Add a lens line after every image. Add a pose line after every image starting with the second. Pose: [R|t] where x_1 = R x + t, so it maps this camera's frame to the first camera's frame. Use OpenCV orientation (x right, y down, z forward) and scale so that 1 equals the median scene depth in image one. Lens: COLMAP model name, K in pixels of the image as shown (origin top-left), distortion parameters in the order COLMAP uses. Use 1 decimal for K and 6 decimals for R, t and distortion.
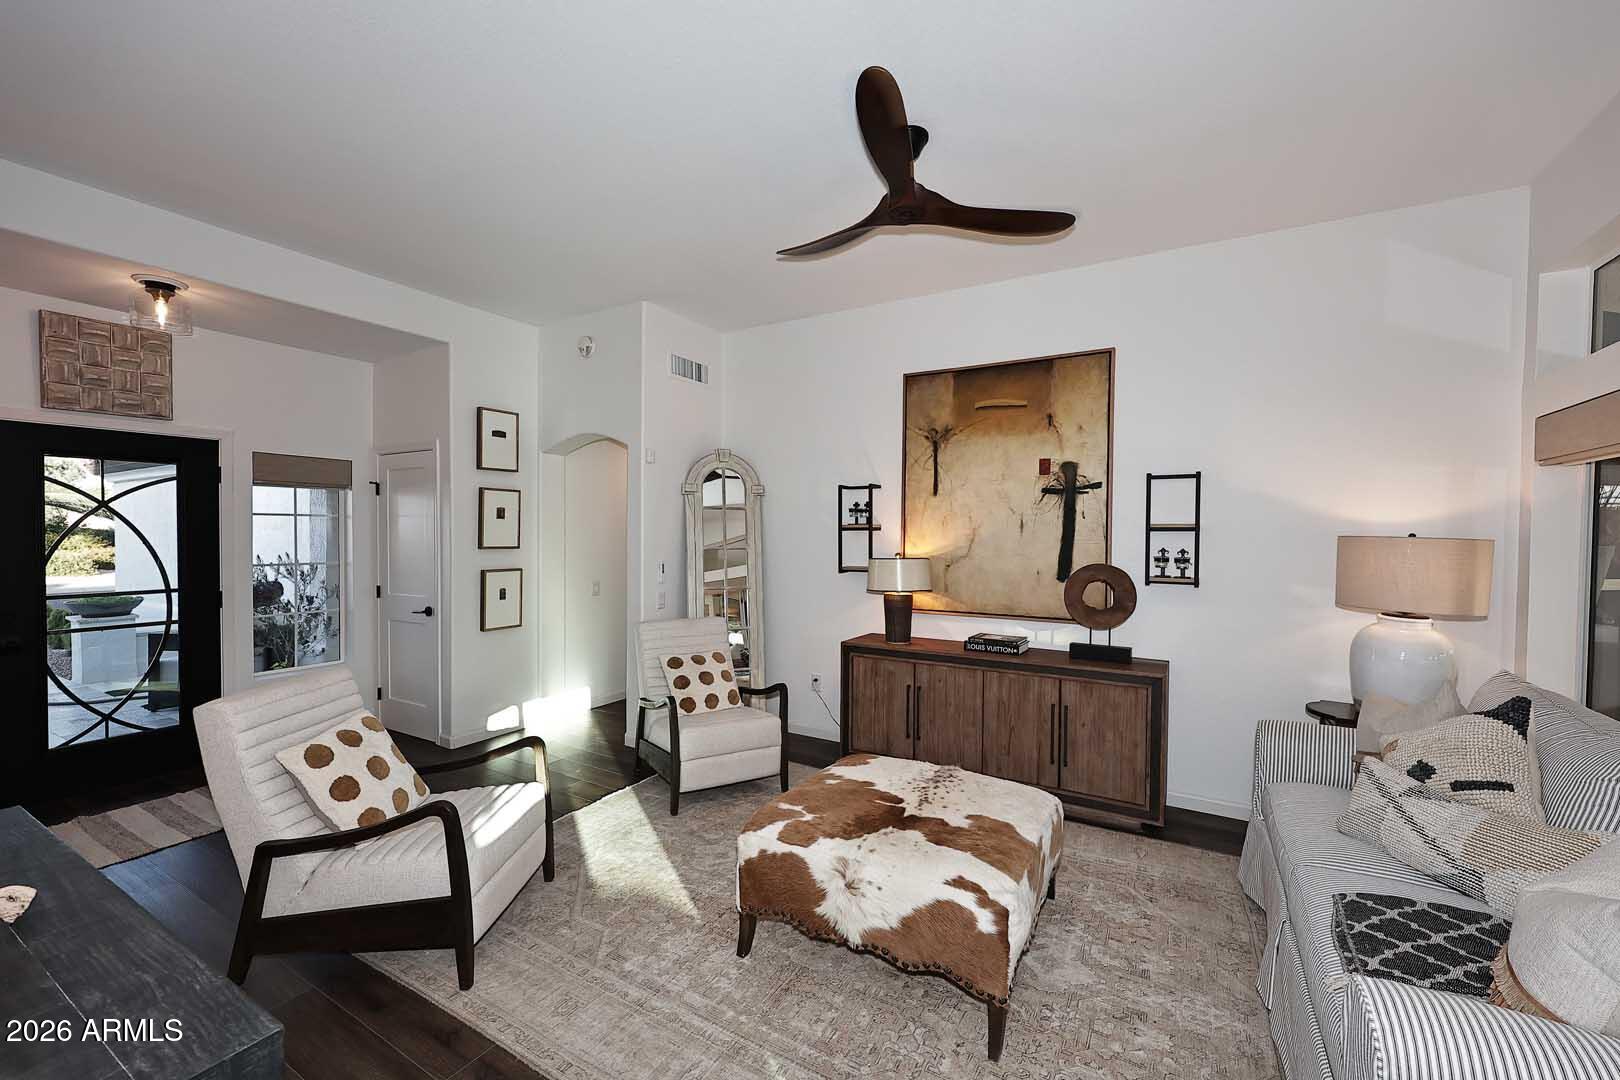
lens RADIAL K [[656.3, 0, 813.4], [0, 656.3, 542.0], [0, 0, 1]] dist [0.001078, -0.000286]
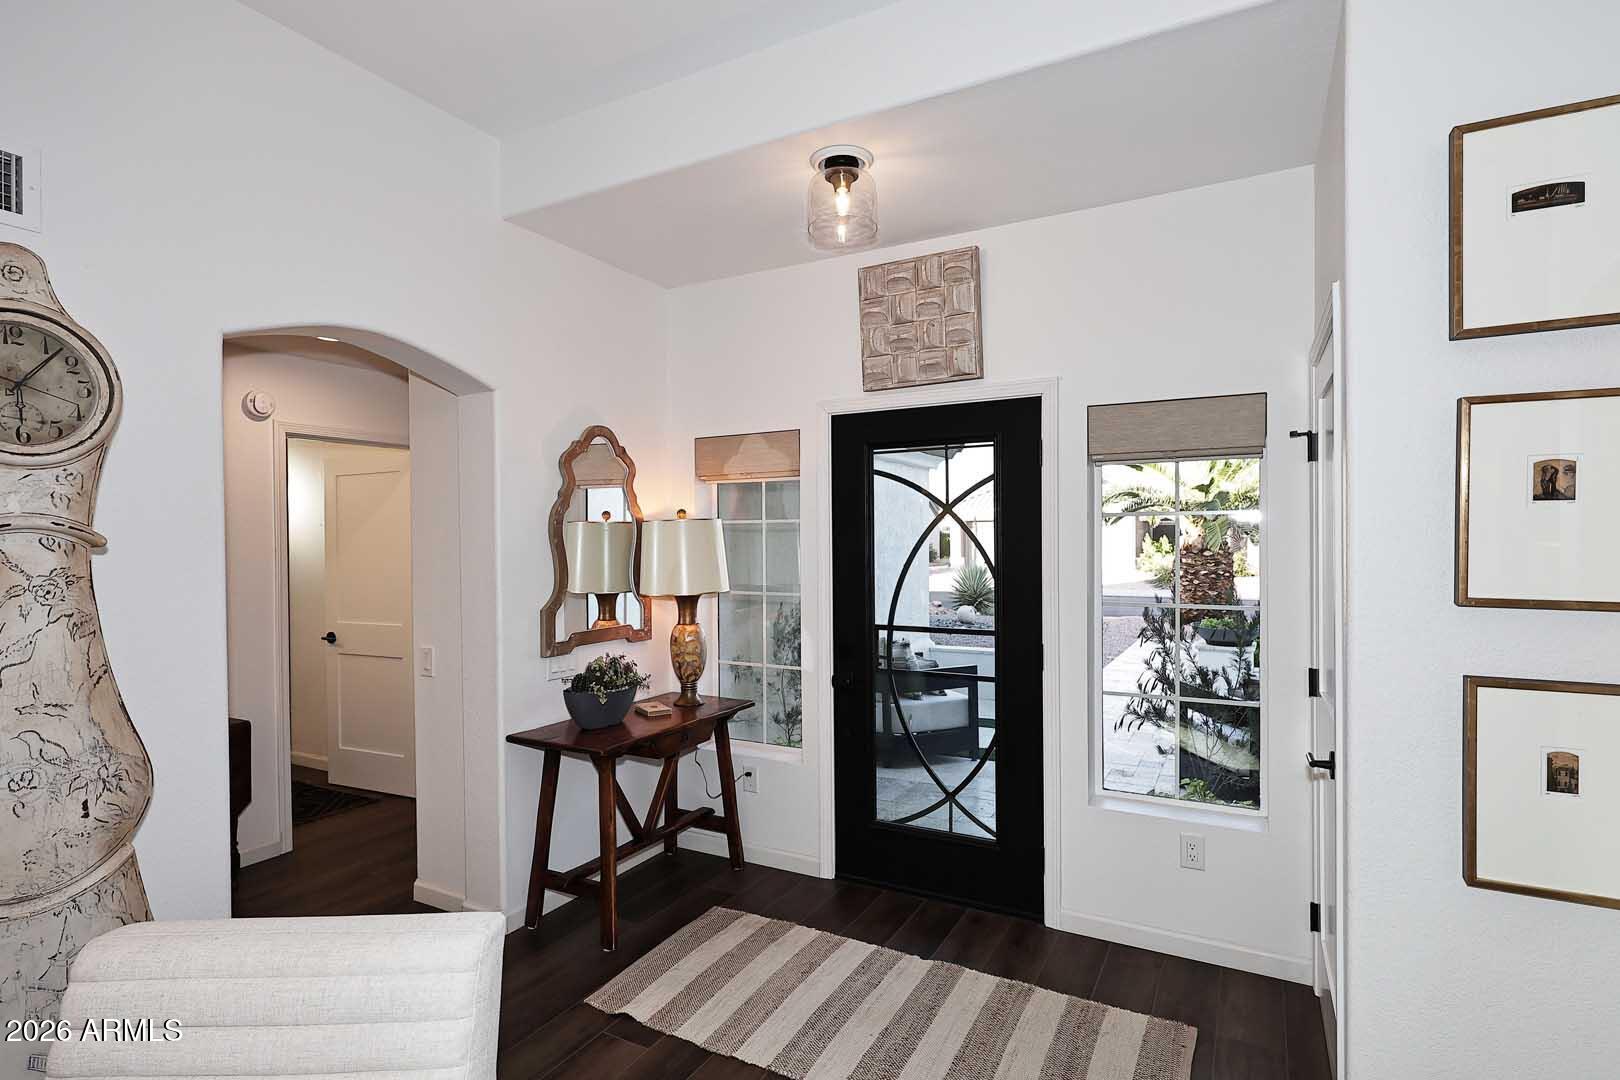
lens RADIAL K [[787.0, 0, 840.4], [0, 787.0, 547.6], [0, 0, 1]] dist [-0.002757, -0.000961]
pose [[0.047564, 0.006261, -0.998849, -0.209585], [-0.006458, 0.999961, 0.005961, -0.020371], [0.998847, 0.006167, 0.047603, 0.890837]]
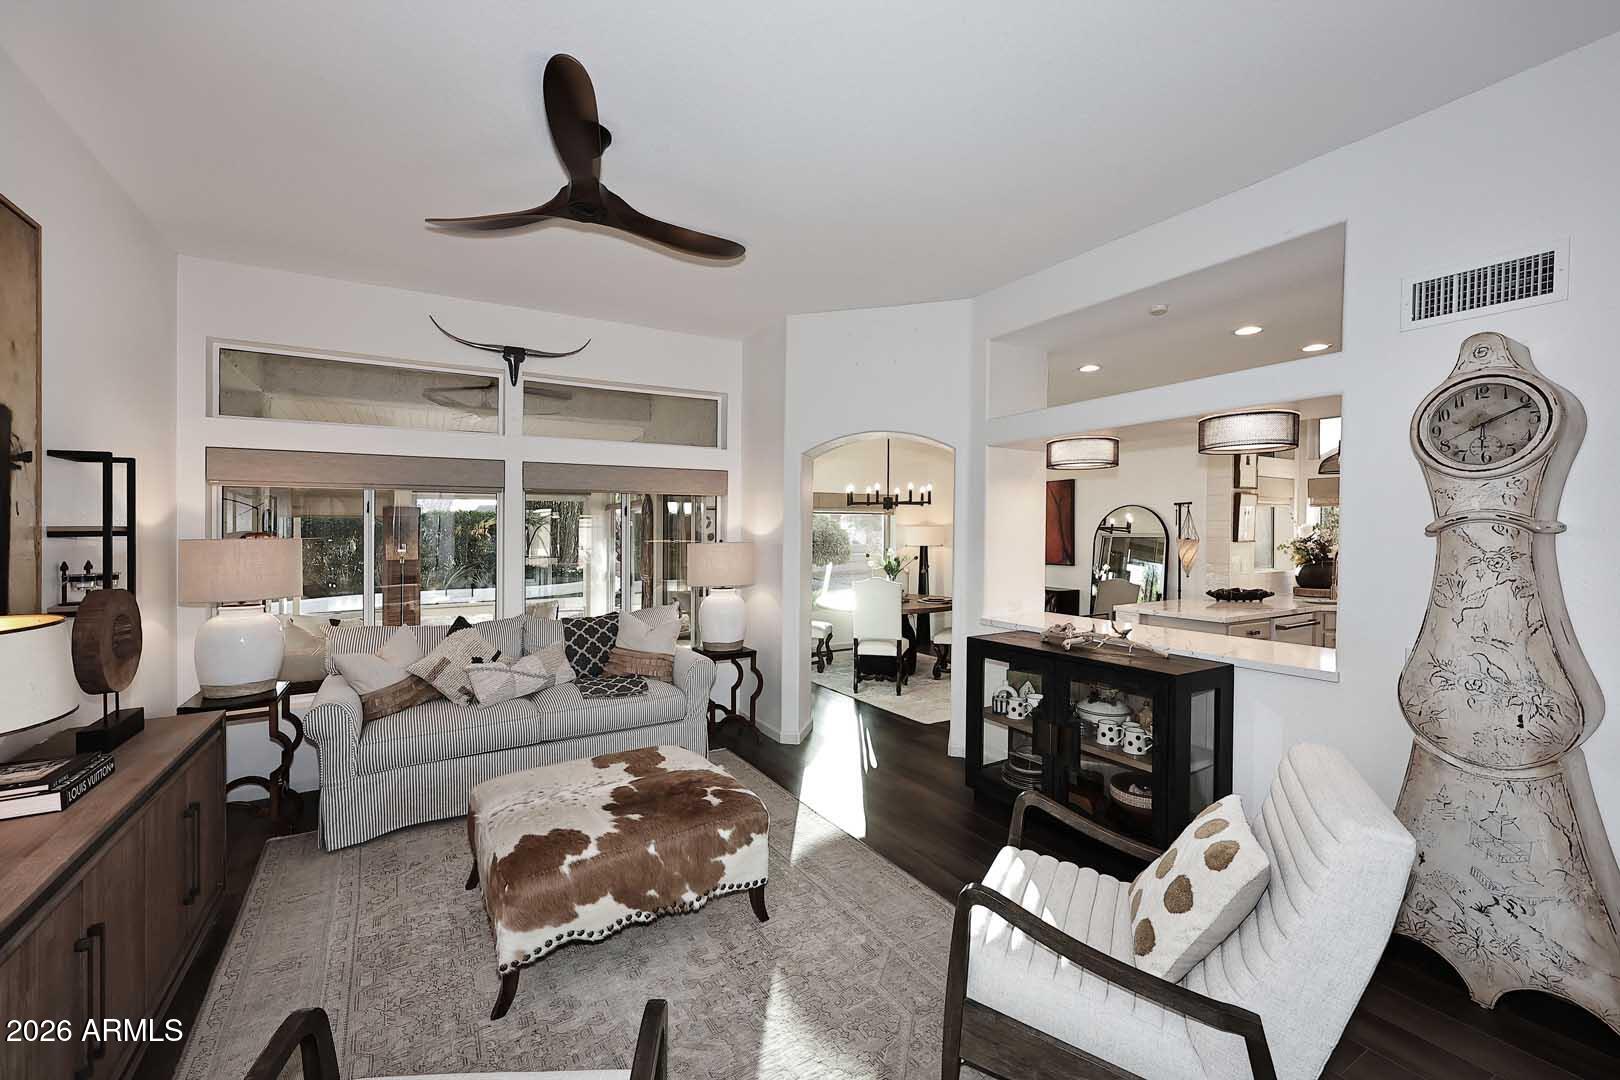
lens RADIAL K [[656.3, 0, 813.4], [0, 656.3, 542.0], [0, 0, 1]] dist [0.001078, -0.000286]
pose [[-0.876697, -0.013518, 0.480853, -0.455136], [0.005953, 0.999224, 0.038944, -0.032112], [-0.481006, 0.037004, -0.875936, 1.232017]]
